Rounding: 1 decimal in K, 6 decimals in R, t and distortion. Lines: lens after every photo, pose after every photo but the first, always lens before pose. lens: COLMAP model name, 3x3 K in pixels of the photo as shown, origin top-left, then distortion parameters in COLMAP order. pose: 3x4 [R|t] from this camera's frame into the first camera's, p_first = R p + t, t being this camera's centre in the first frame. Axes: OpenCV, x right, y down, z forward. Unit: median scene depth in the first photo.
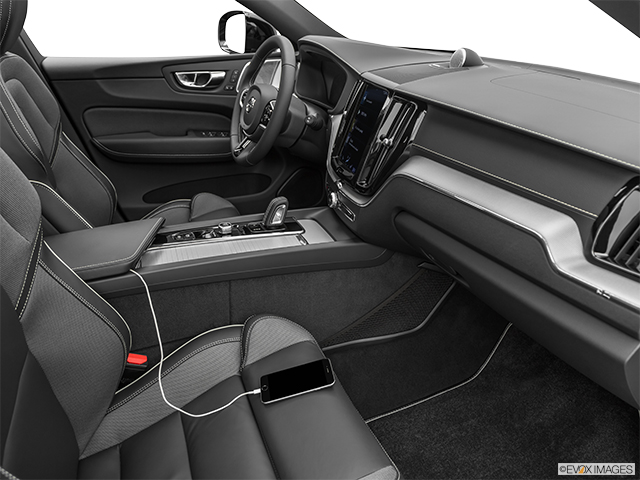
lens RADIAL K [[489.9, 0, 320.0], [0, 489.9, 240.0], [0, 0, 1]] dist [-0.004370, -0.000818]
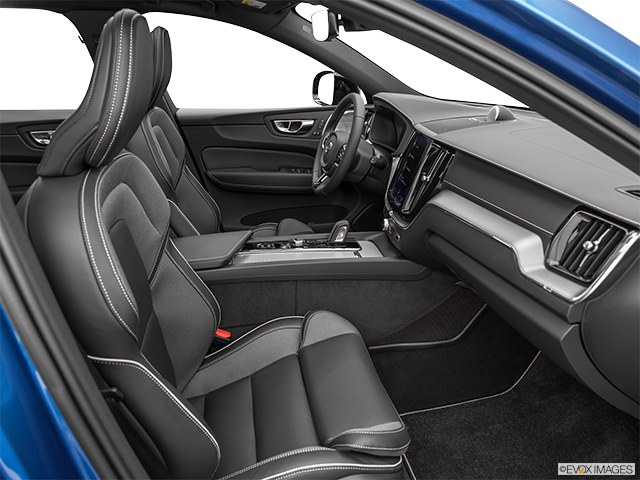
lens RADIAL K [[489.9, 0, 320.0], [0, 489.9, 240.0], [0, 0, 1]] dist [-0.004370, -0.000818]
pose [[0.979458, 0.057118, -0.193388, 0.105319], [-0.072866, 0.994494, -0.075321, 0.060432], [0.188021, 0.087865, 0.978227, -0.228794]]
